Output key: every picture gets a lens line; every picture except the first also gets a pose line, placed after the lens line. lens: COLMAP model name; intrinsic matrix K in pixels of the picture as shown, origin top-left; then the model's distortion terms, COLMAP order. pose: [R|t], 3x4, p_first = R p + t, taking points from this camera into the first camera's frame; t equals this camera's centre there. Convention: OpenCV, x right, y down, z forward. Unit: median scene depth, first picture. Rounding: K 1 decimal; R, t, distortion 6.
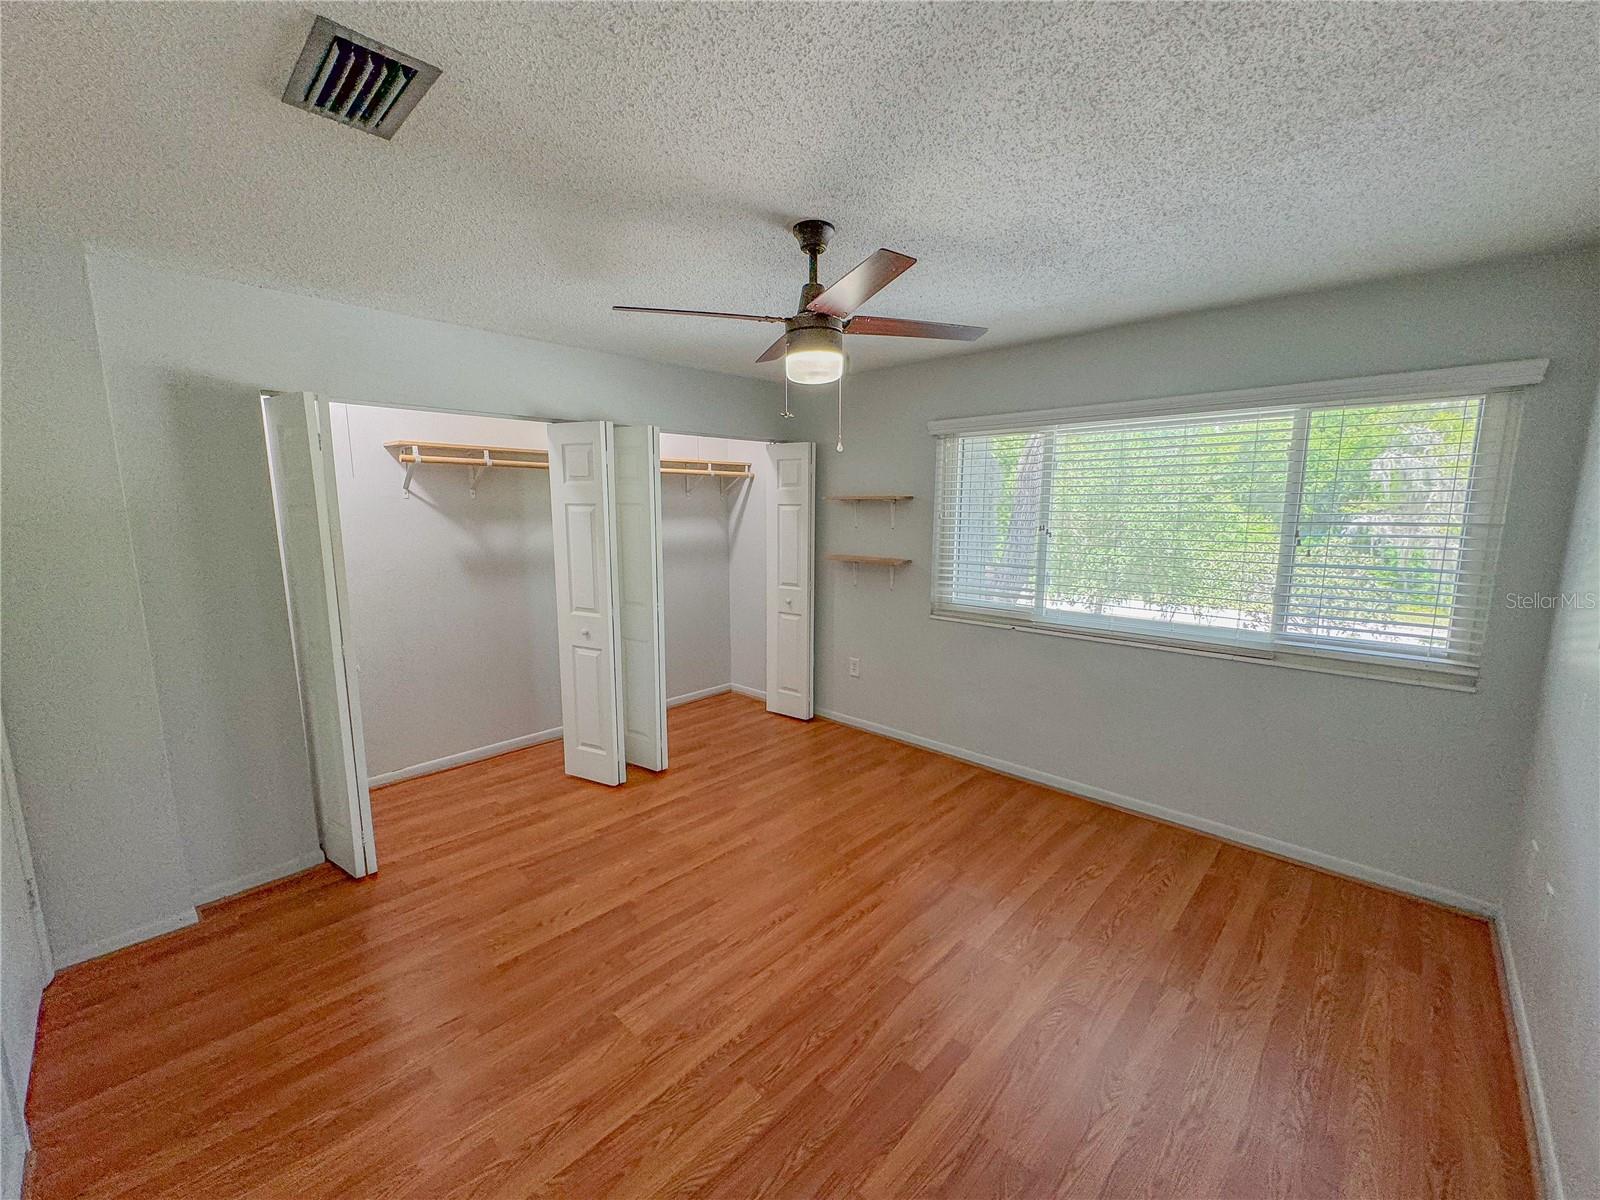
lens RADIAL K [[644.2, 0, 795.3], [0, 644.2, 602.4], [0, 0, 1]] dist [0.001344, -0.000533]
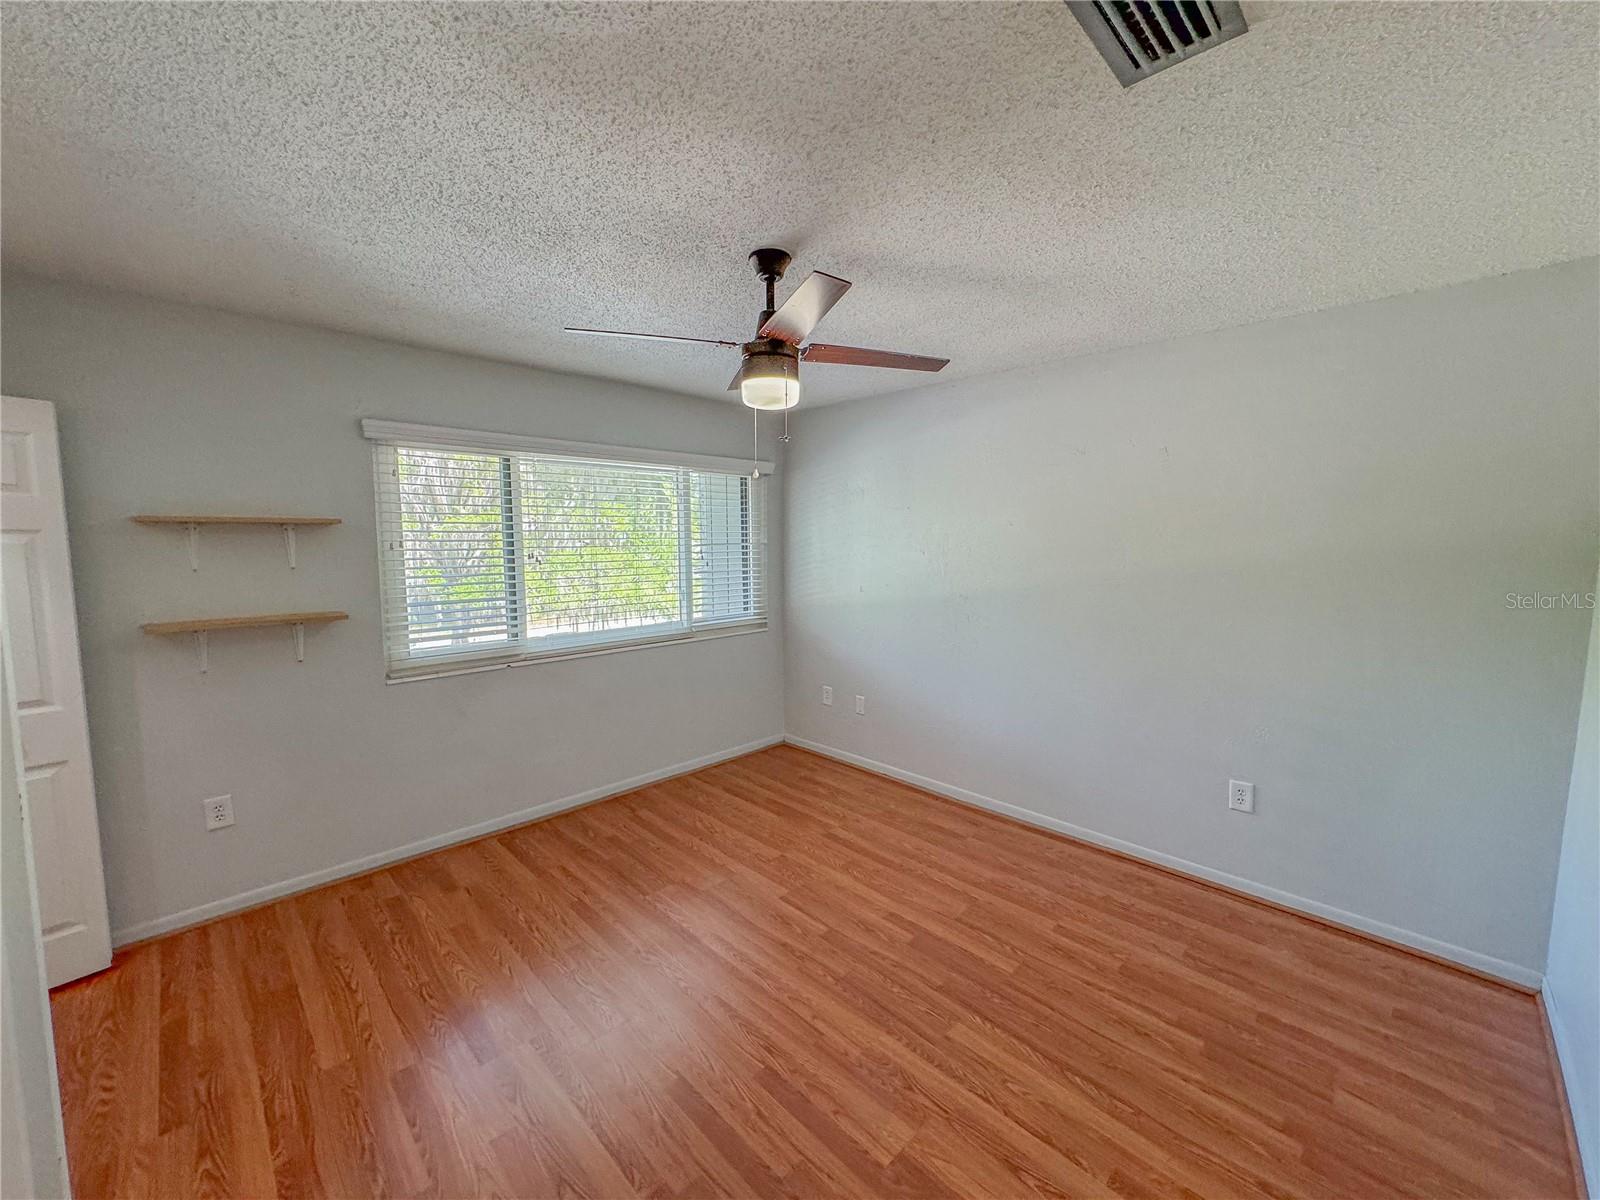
lens RADIAL K [[644.2, 0, 806.2], [0, 644.2, 597.6], [0, 0, 1]] dist [0.001344, -0.000533]
pose [[0.013731, -0.098285, 0.995064, -0.551136], [0.148715, 0.984290, 0.095169, -0.078853], [-0.988785, 0.146674, 0.028132, 0.532228]]
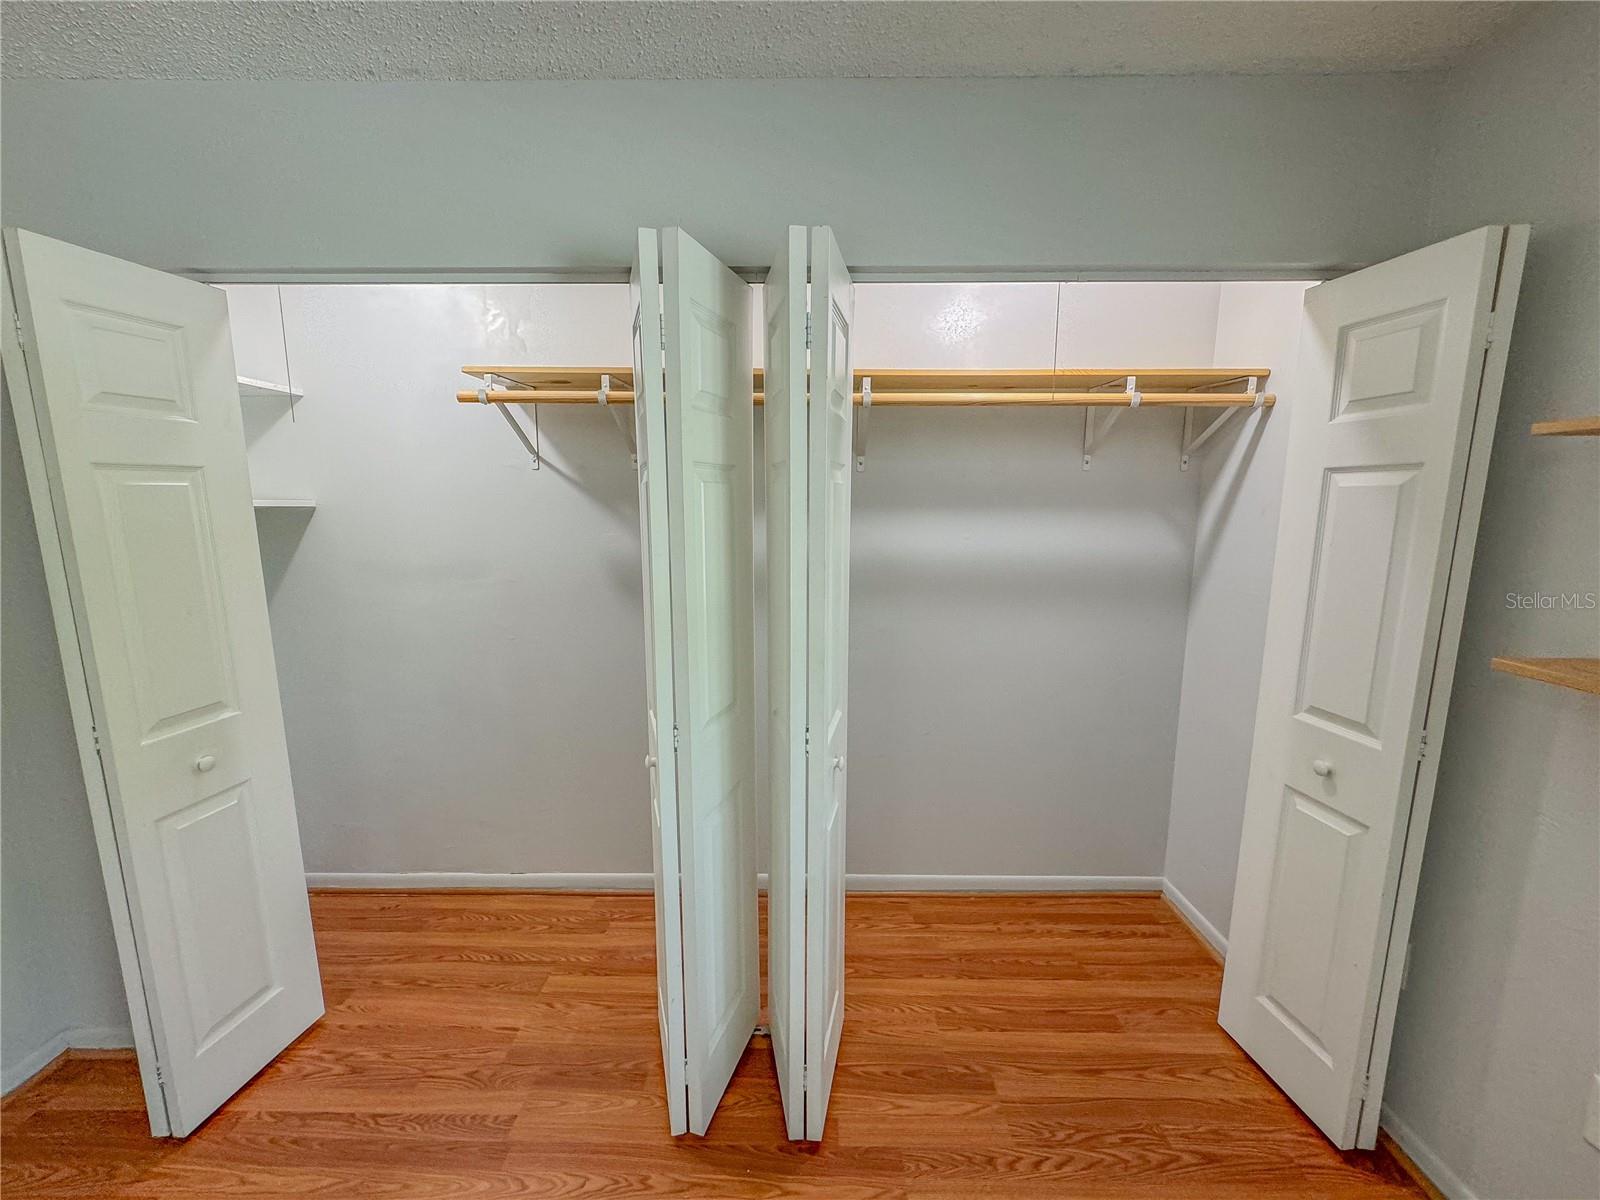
lens RADIAL K [[644.2, 0, 803.6], [0, 644.2, 598.8], [0, 0, 1]] dist [0.001344, -0.000533]
pose [[0.687198, 0.109392, -0.718187, 0.041493], [-0.111162, 0.992790, 0.044852, -0.089979], [0.717915, 0.049013, 0.694403, 0.732084]]
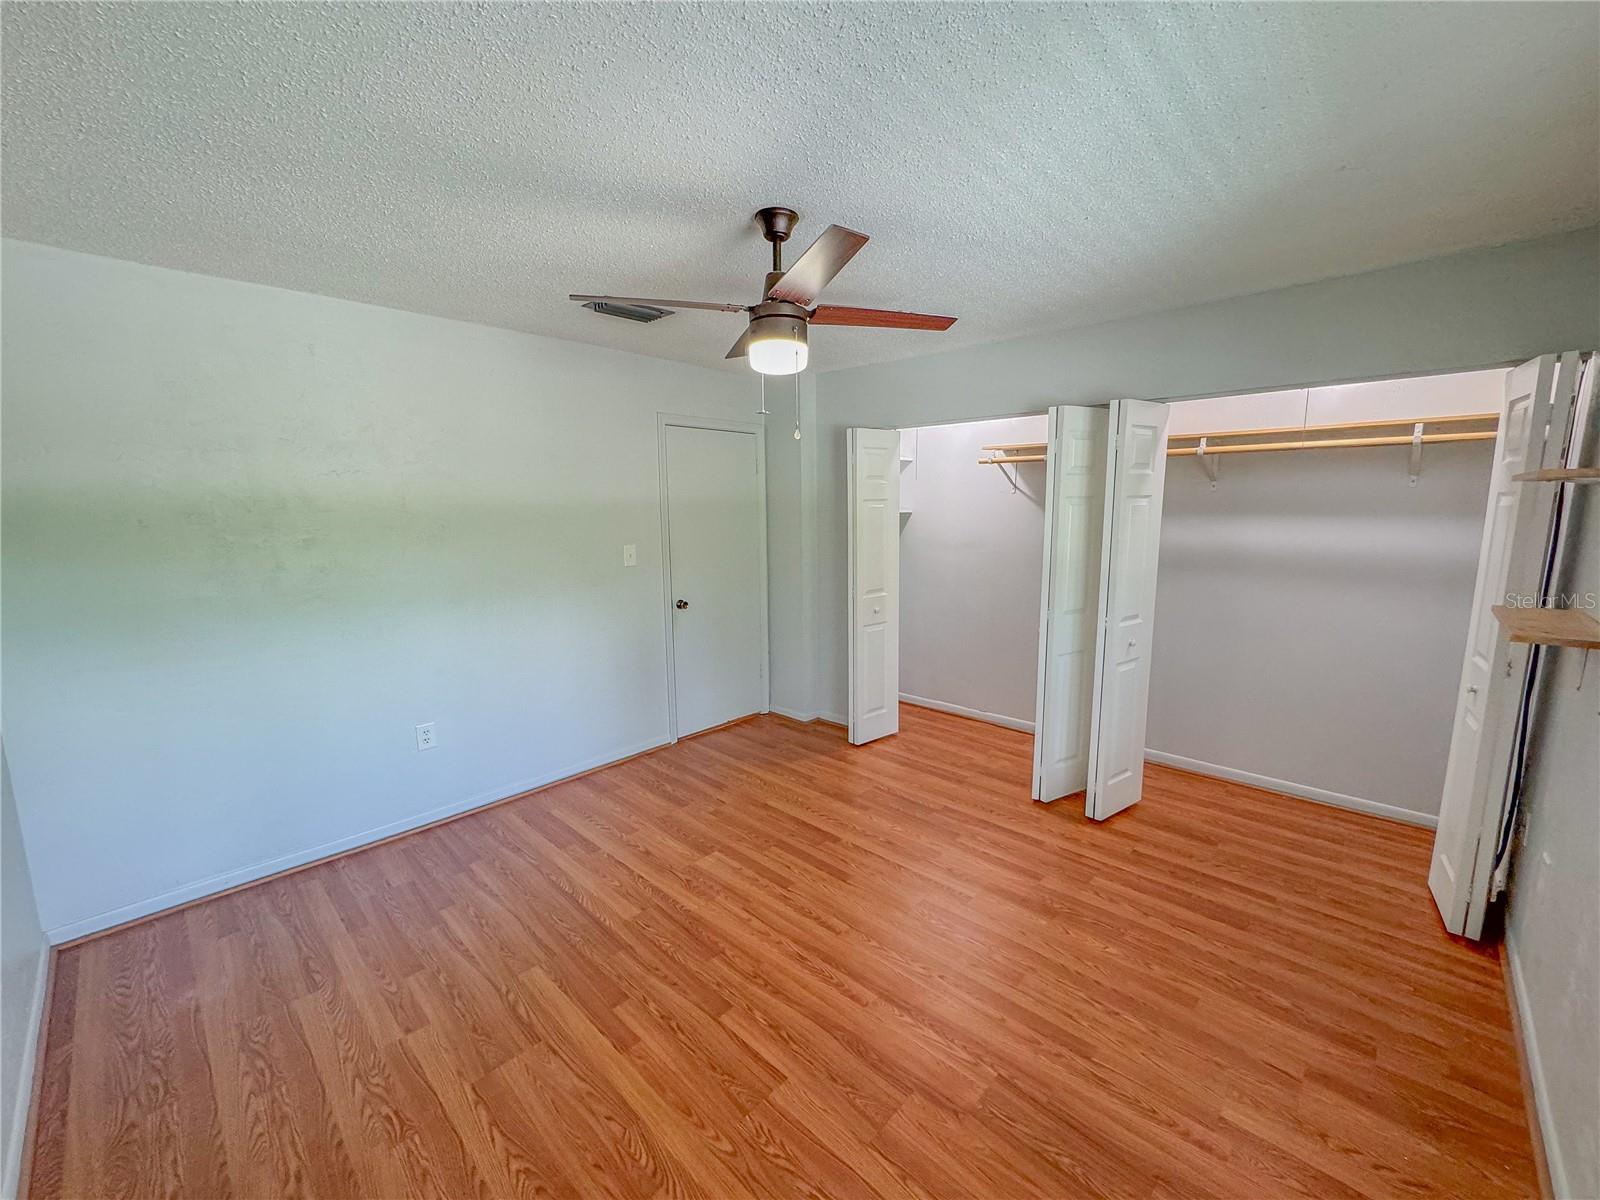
lens RADIAL K [[644.2, 0, 799.4], [0, 644.2, 603.4], [0, 0, 1]] dist [0.001344, -0.000533]
pose [[0.007296, 0.155808, -0.987760, 0.581535], [-0.142859, 0.977817, 0.153184, -0.085111], [0.989716, 0.139993, 0.029392, 0.582289]]
